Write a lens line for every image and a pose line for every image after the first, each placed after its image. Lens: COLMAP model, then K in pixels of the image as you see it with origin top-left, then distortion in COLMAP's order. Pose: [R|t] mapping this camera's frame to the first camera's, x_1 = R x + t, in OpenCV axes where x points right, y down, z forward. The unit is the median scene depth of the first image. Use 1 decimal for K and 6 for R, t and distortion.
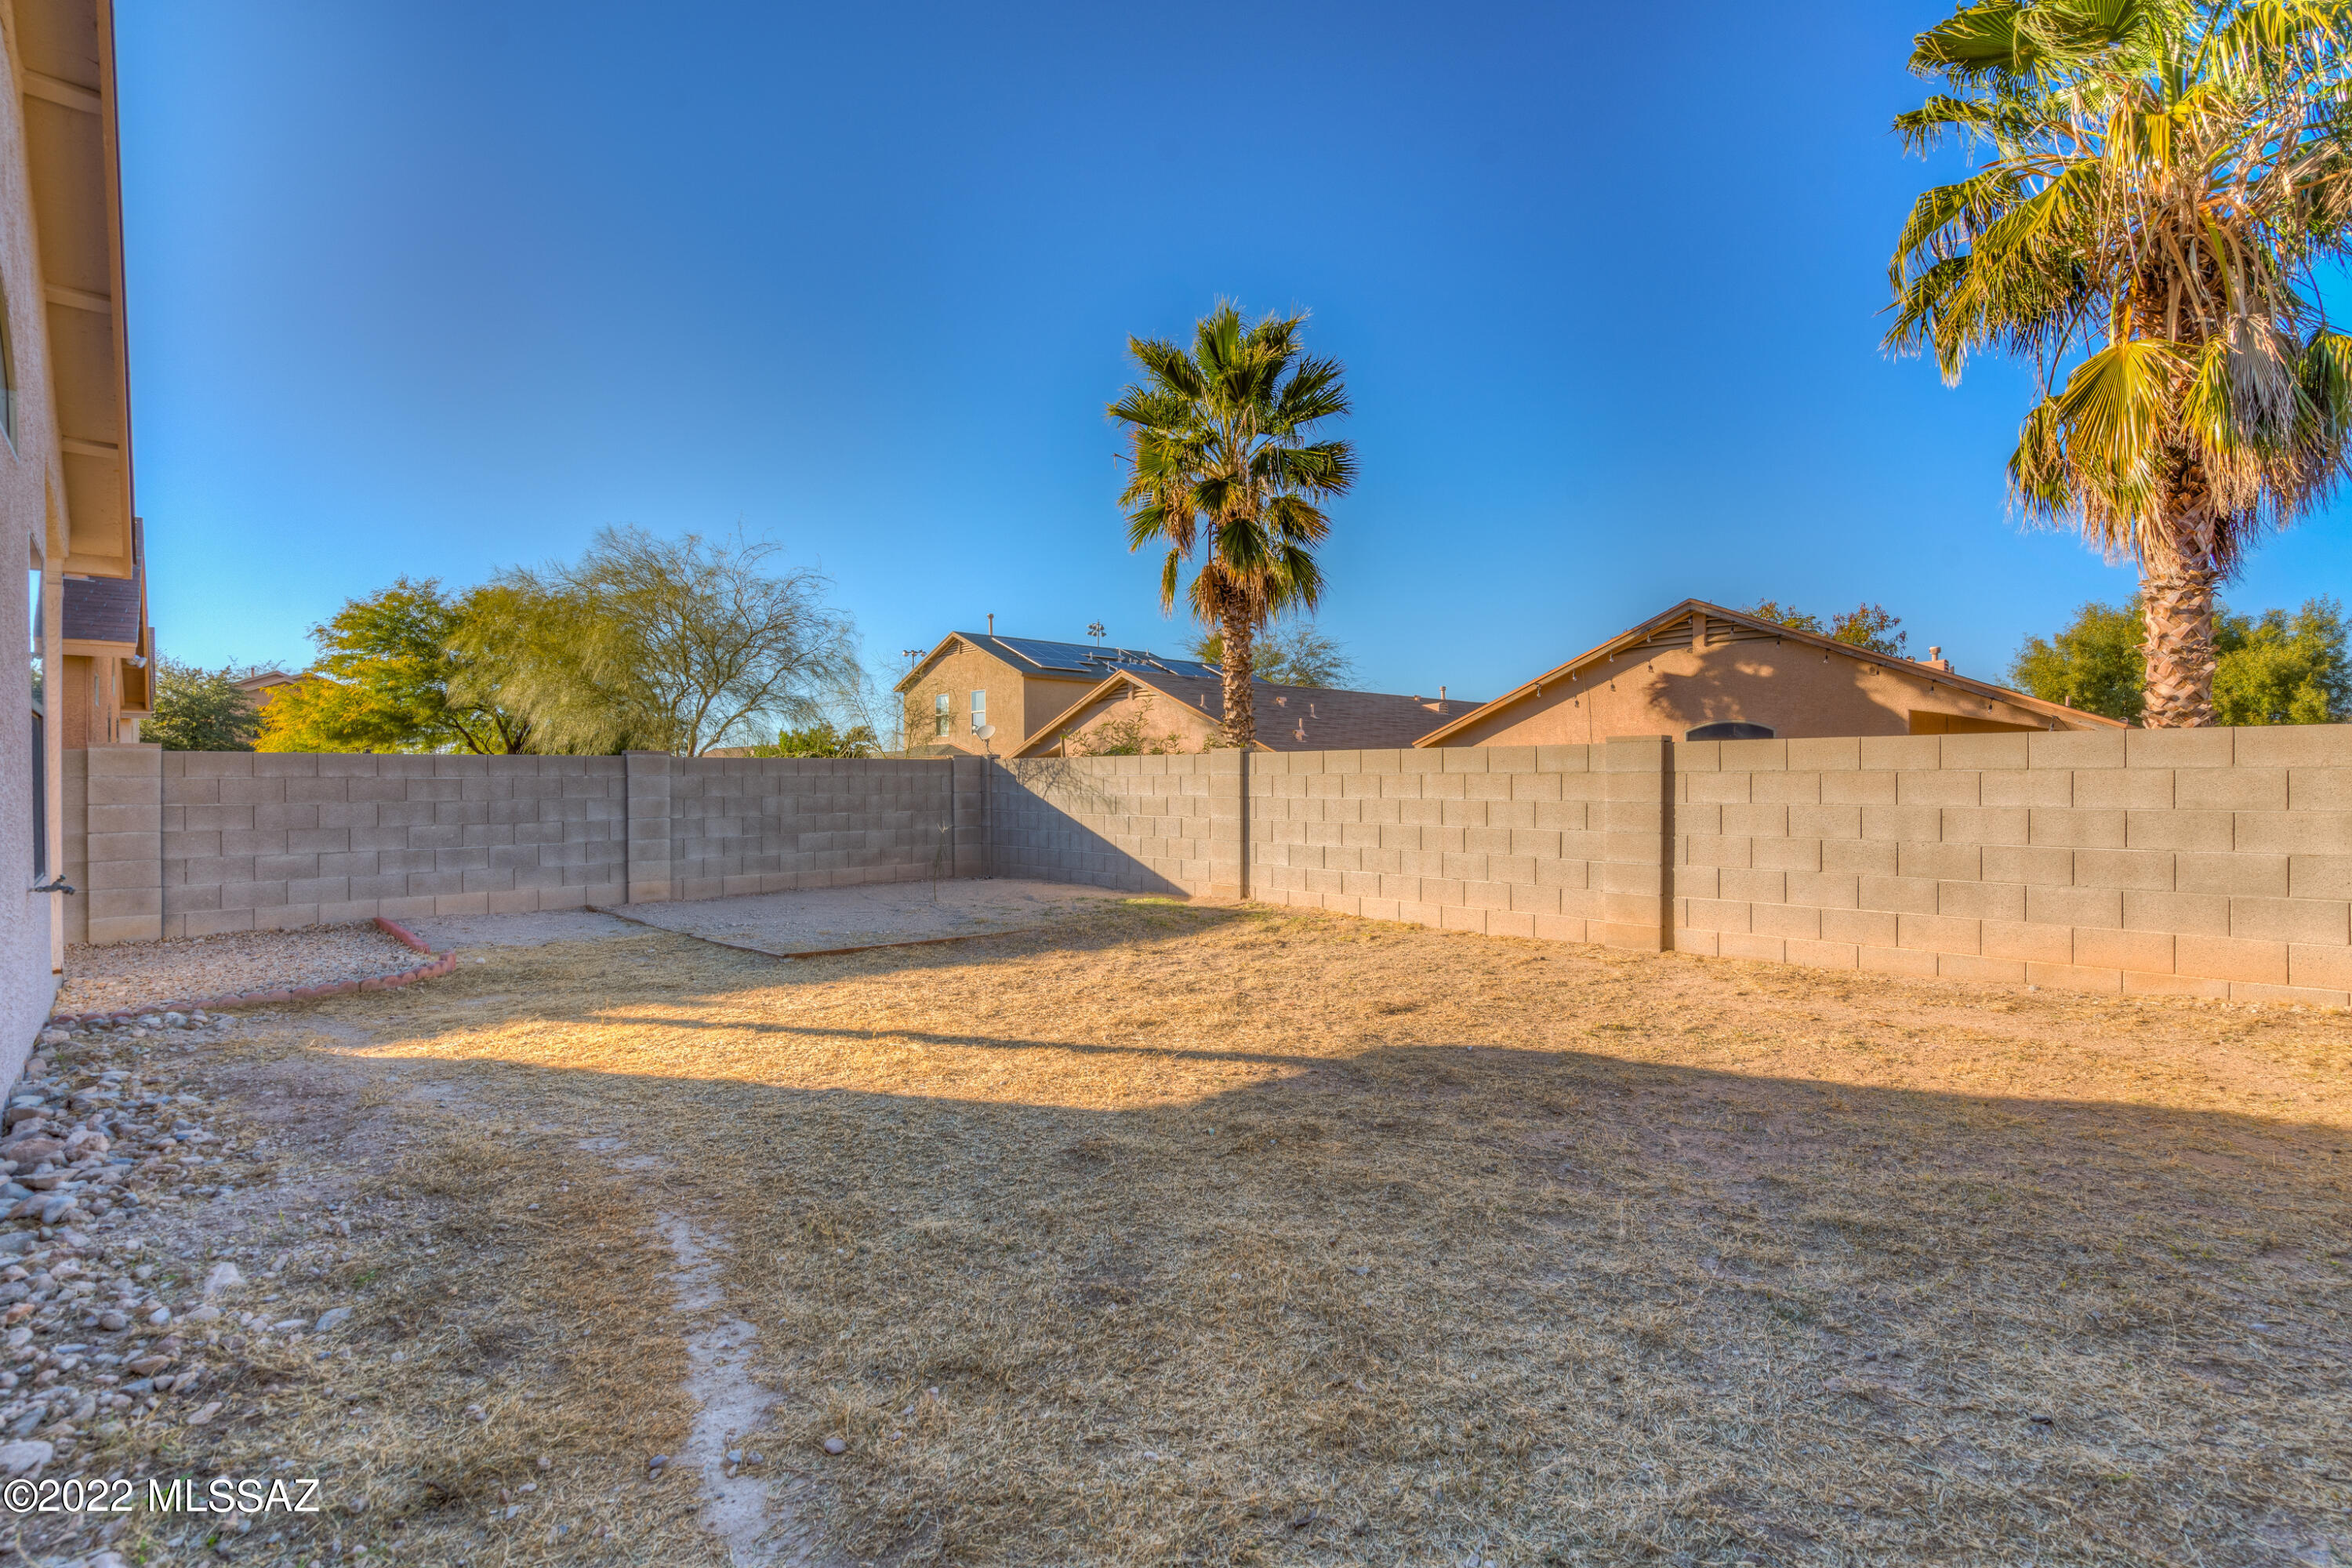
lens RADIAL K [[1058.0, 0, 1184.0], [0, 1058.0, 776.5], [0, 0, 1]] dist [-0.008849, 0.002750]
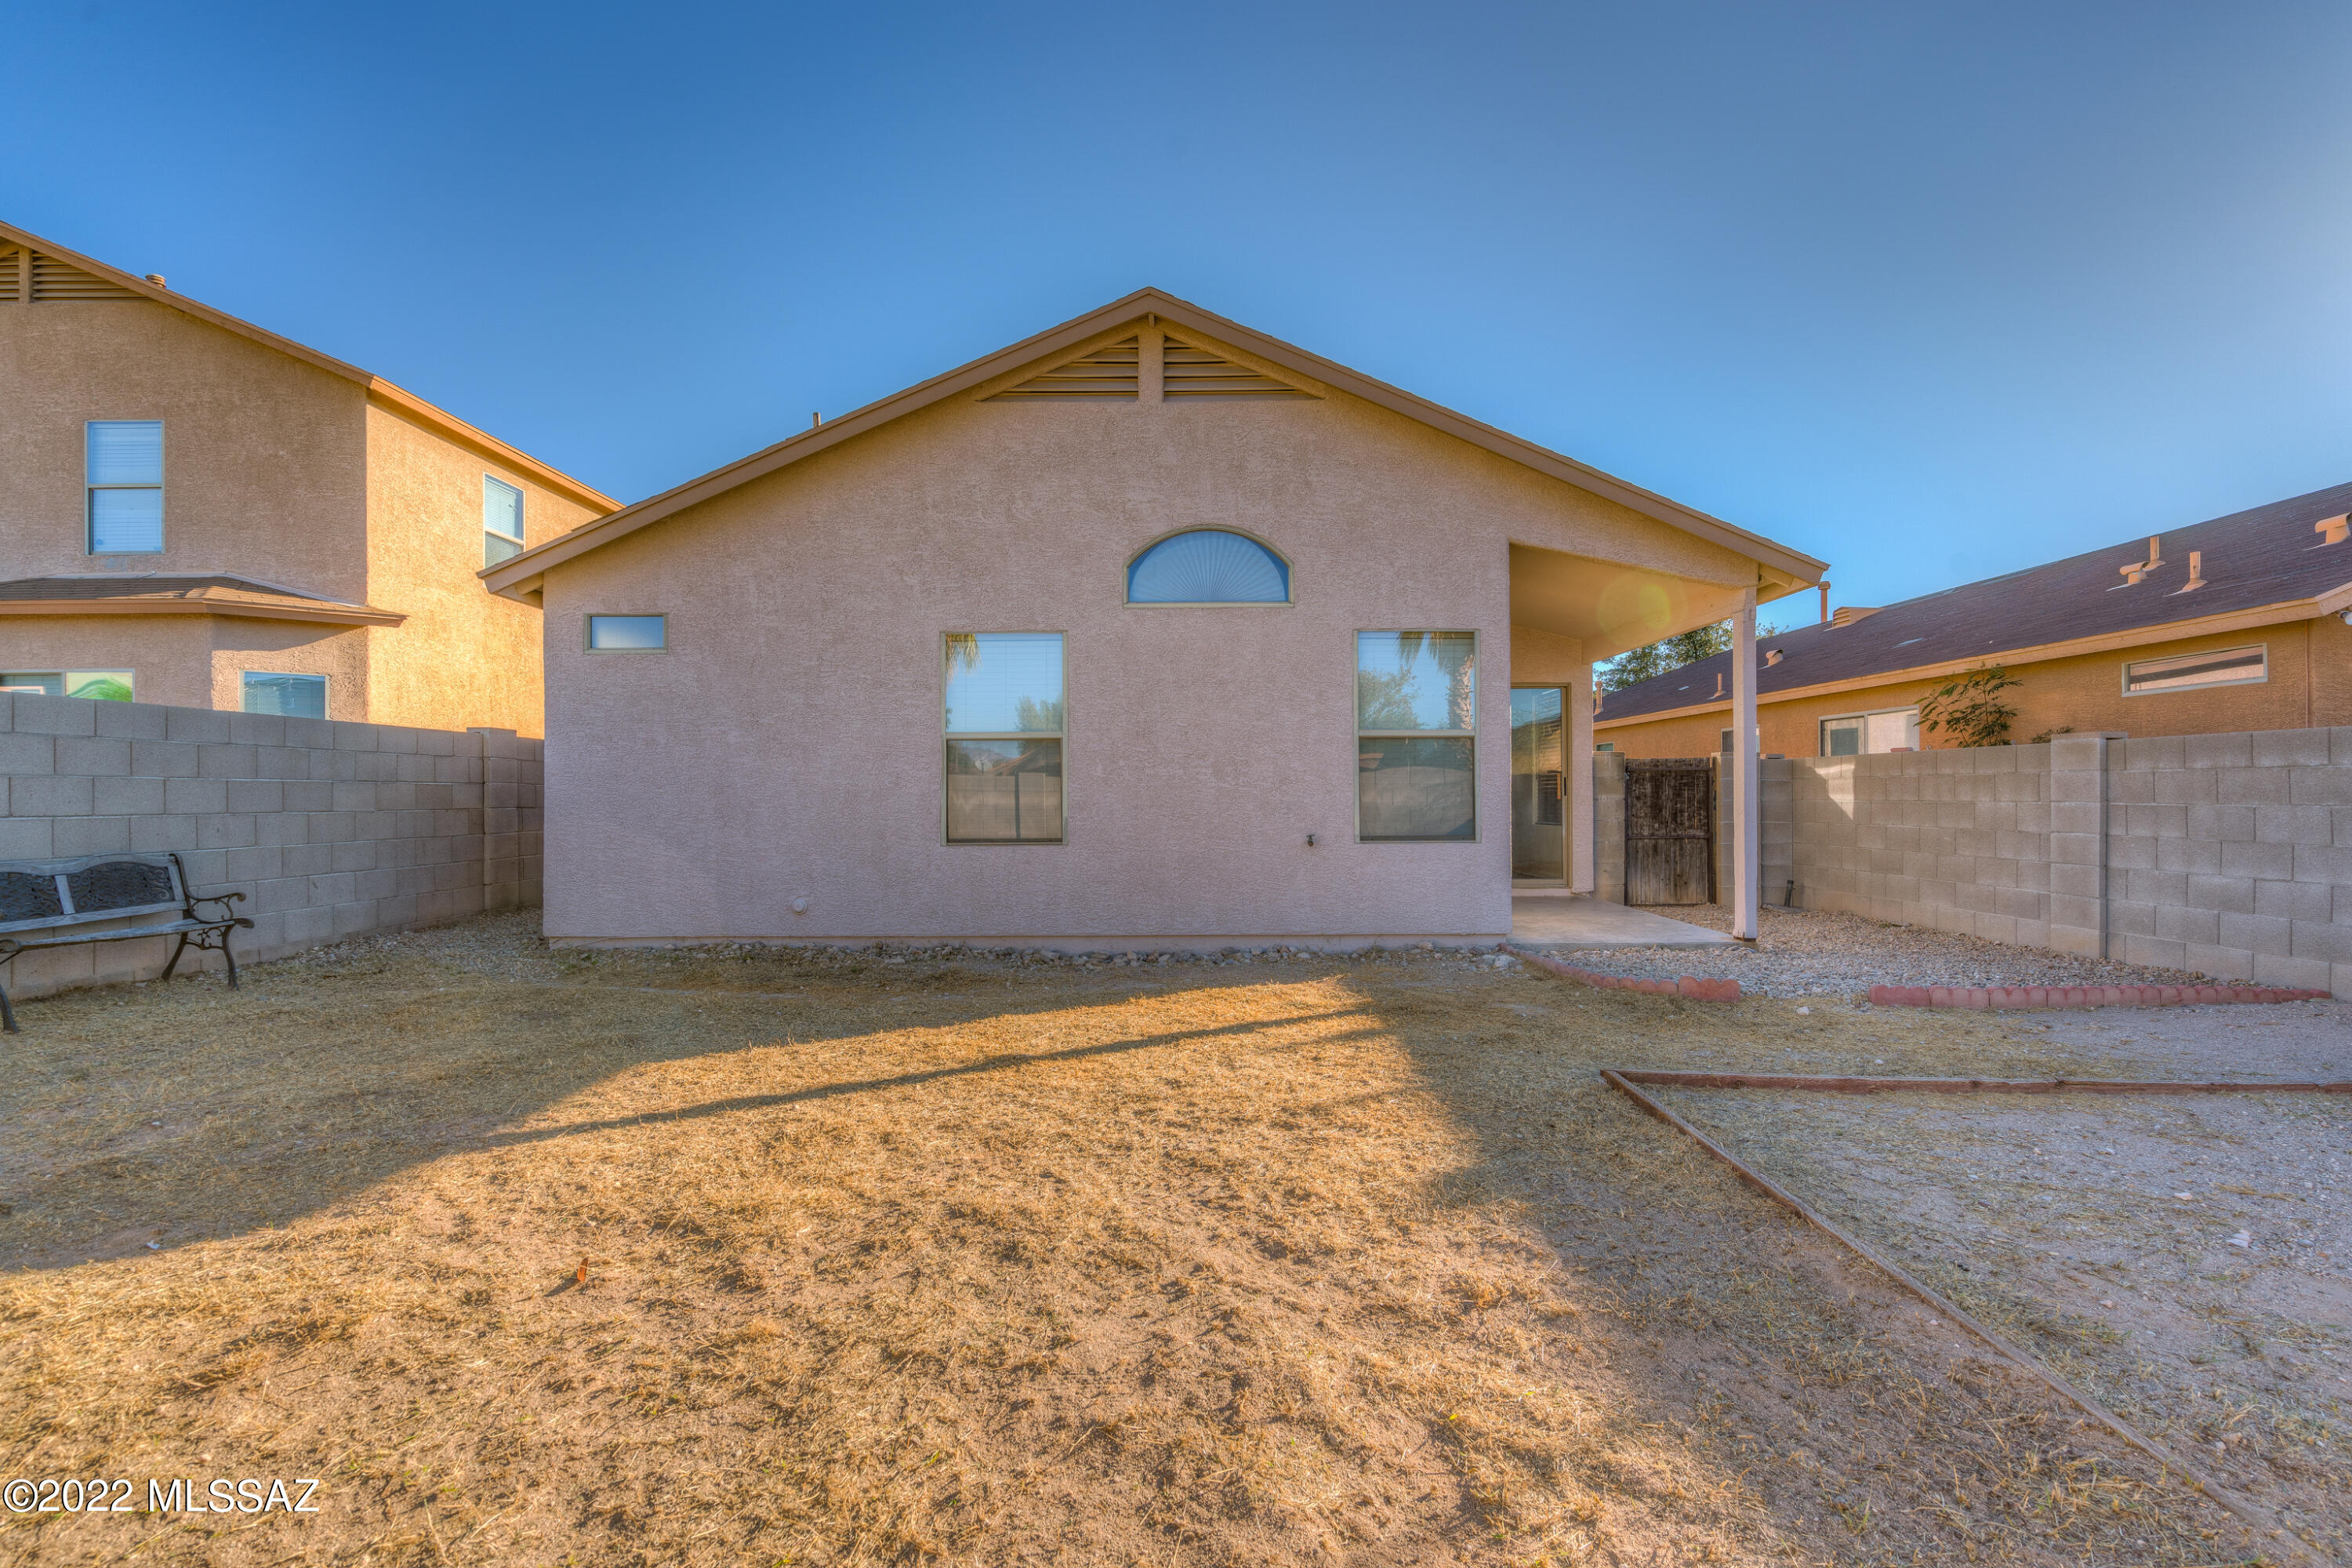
lens RADIAL K [[1058.0, 0, 1170.4], [0, 1058.0, 796.9], [0, 0, 1]] dist [-0.008849, 0.002750]
pose [[-0.696527, 0.007893, -0.717487, 0.129993], [0.008321, 0.999961, 0.002922, 0.009483], [0.717482, -0.003935, -0.696566, 0.773274]]
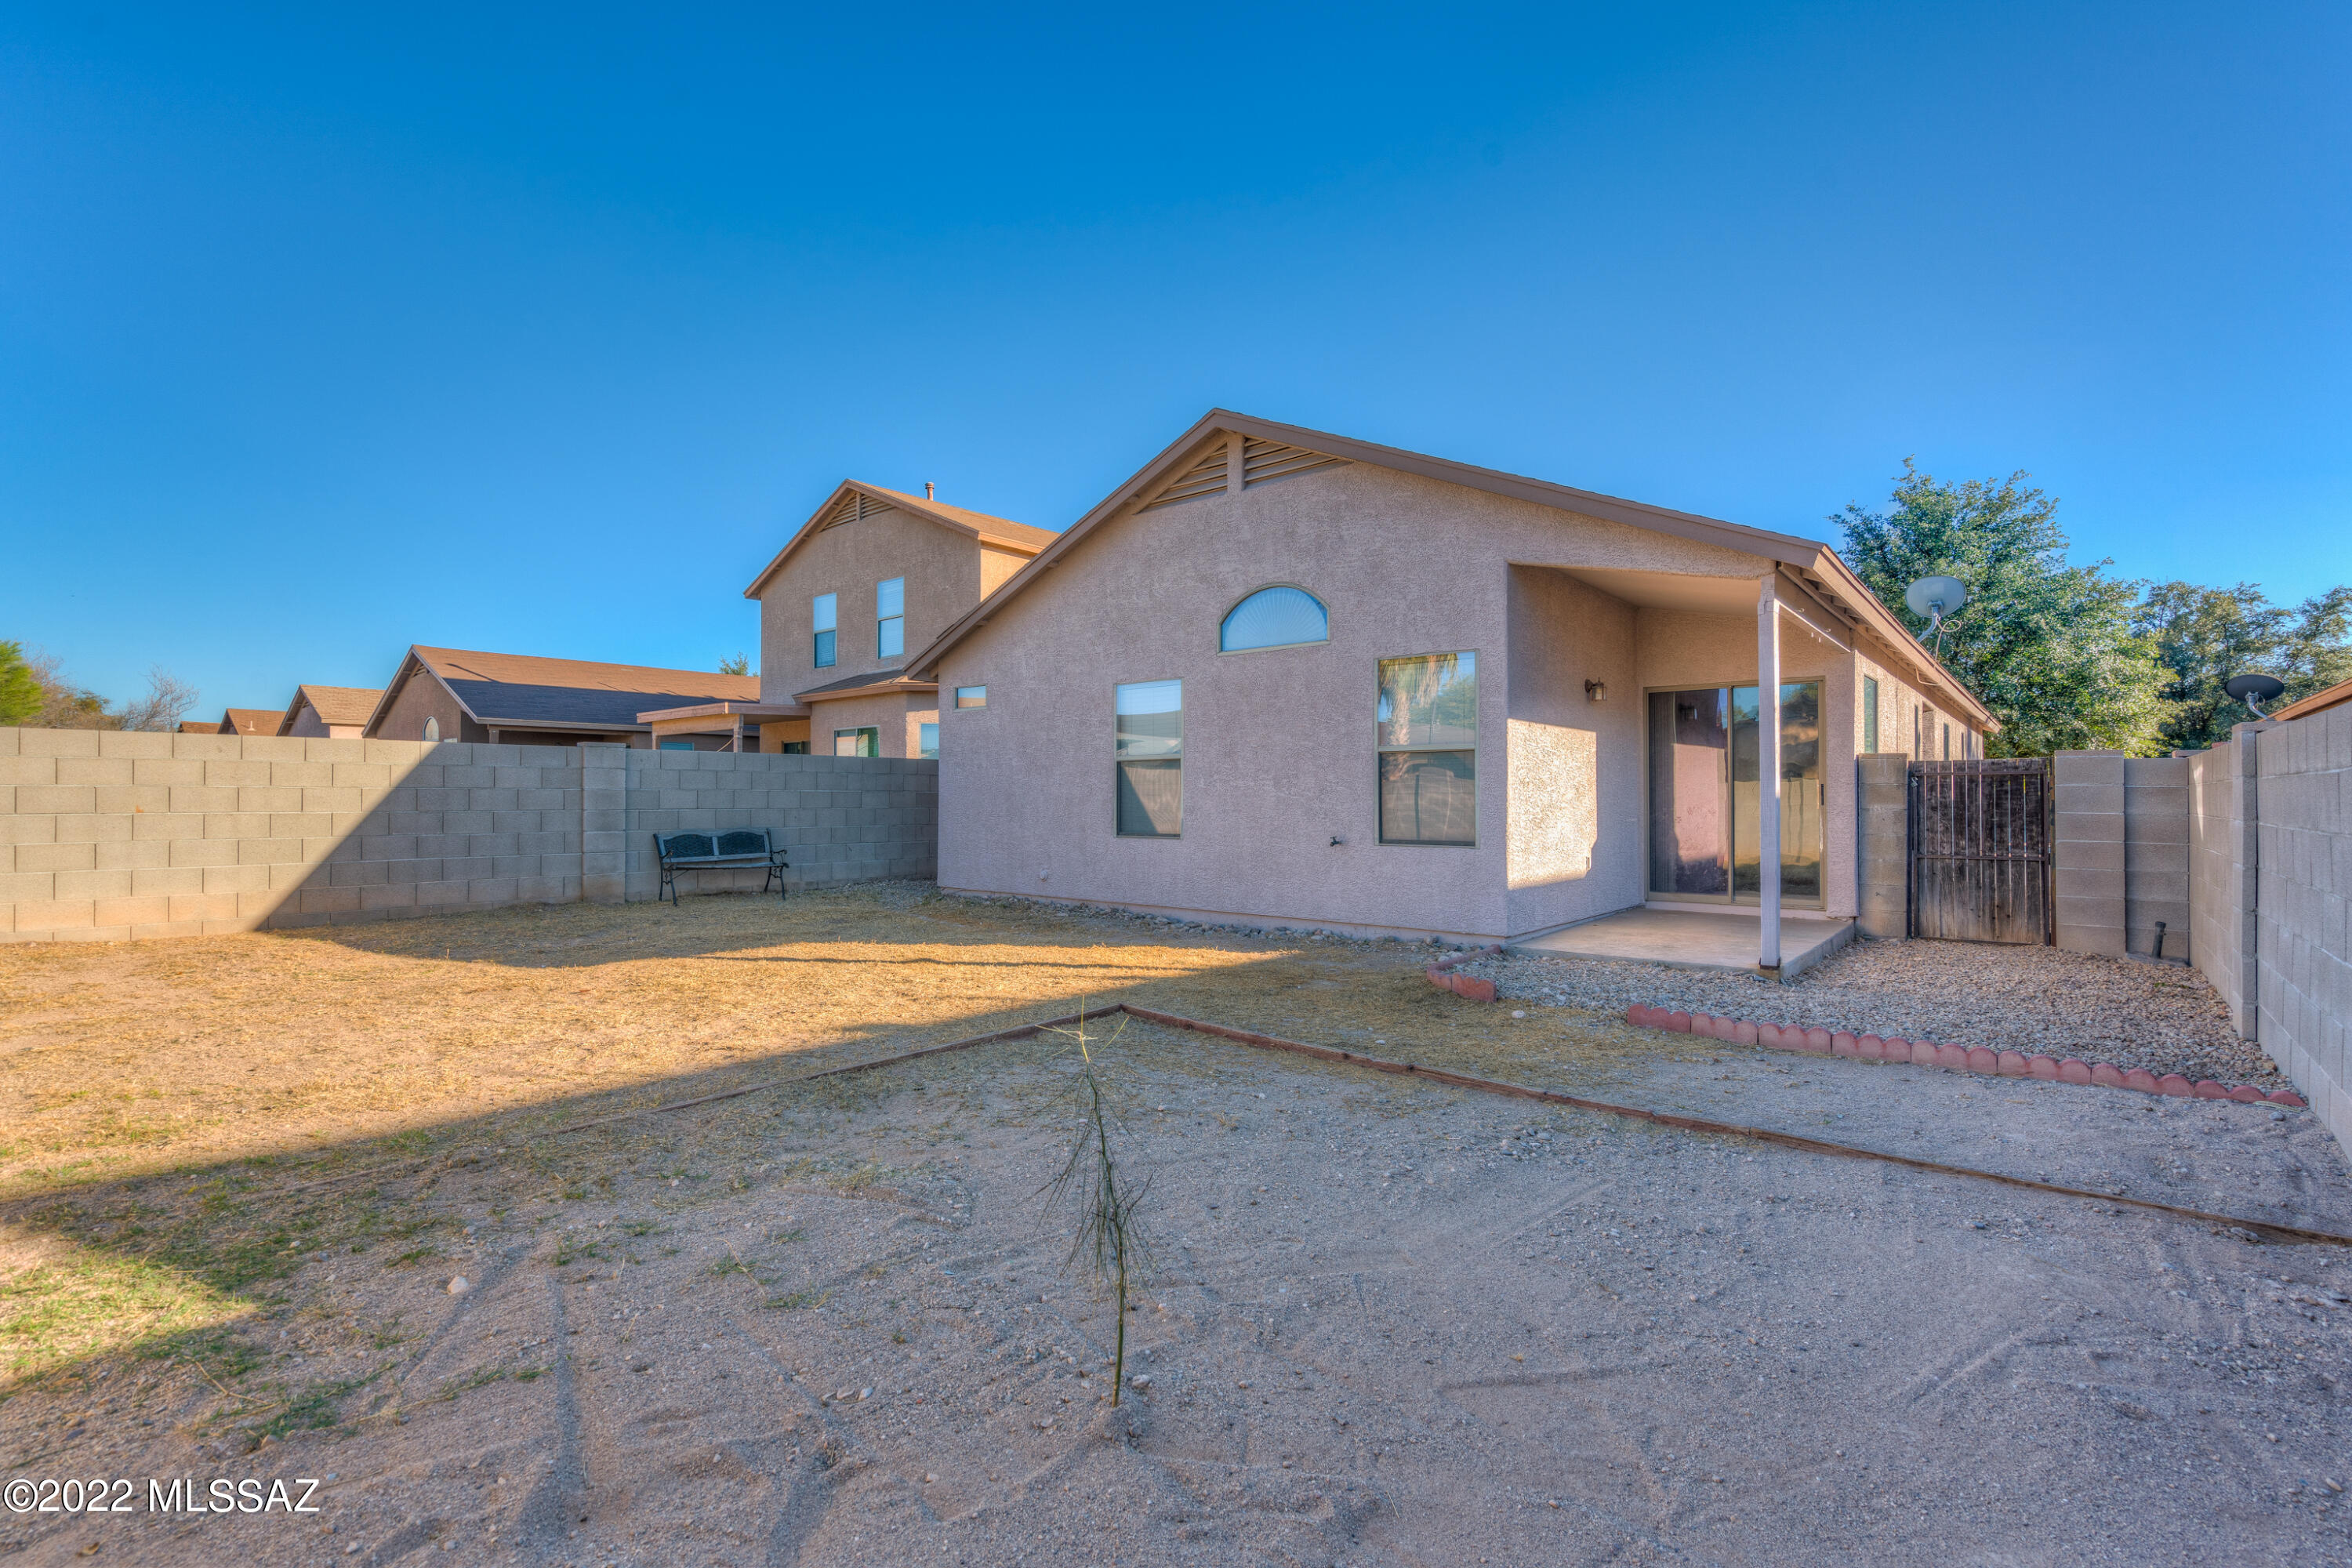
lens RADIAL K [[1058.0, 0, 1186.4], [0, 1058.0, 790.0], [0, 0, 1]] dist [-0.008849, 0.002750]
pose [[-0.995024, 0.001906, -0.099622, -0.215727], [0.002957, 0.999942, -0.010396, 0.009374], [0.099596, -0.010638, -0.994971, 1.135240]]
